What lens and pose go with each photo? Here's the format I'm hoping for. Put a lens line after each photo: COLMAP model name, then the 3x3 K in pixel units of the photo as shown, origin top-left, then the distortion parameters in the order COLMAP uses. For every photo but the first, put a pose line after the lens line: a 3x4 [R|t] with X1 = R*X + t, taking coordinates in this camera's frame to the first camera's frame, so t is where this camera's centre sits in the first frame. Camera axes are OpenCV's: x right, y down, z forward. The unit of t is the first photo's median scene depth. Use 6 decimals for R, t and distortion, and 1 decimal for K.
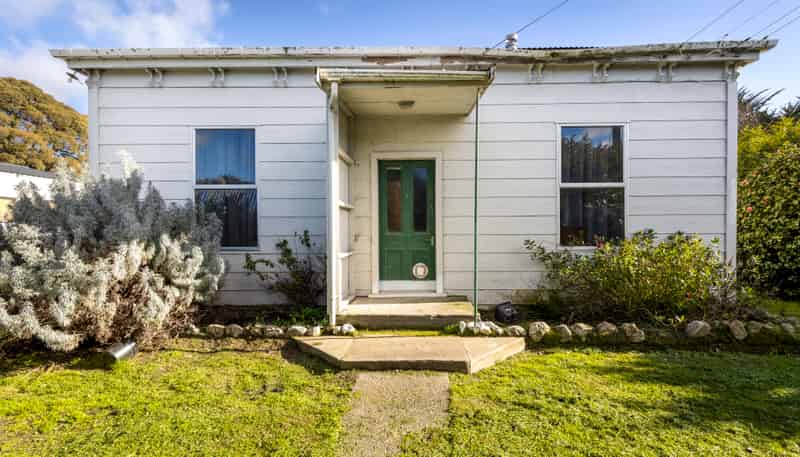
lens RADIAL K [[380.4, 0, 400.0], [0, 380.4, 228.5], [0, 0, 1]] dist [0.001384, 0.000203]
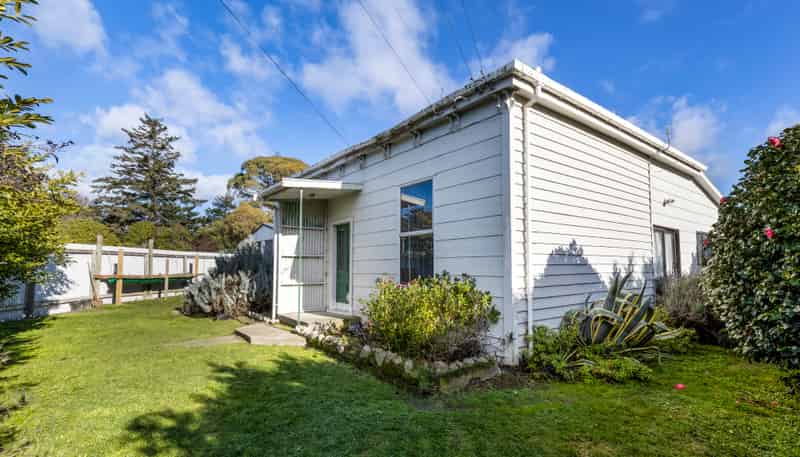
lens RADIAL K [[375.3, 0, 399.9], [0, 375.3, 247.1], [0, 0, 1]] dist [-0.000170, 0.000000]
pose [[0.622959, -0.036930, -0.781382, 1.388759], [0.005316, 0.999062, -0.042980, -0.020086], [0.782236, 0.022621, 0.622571, 0.235910]]
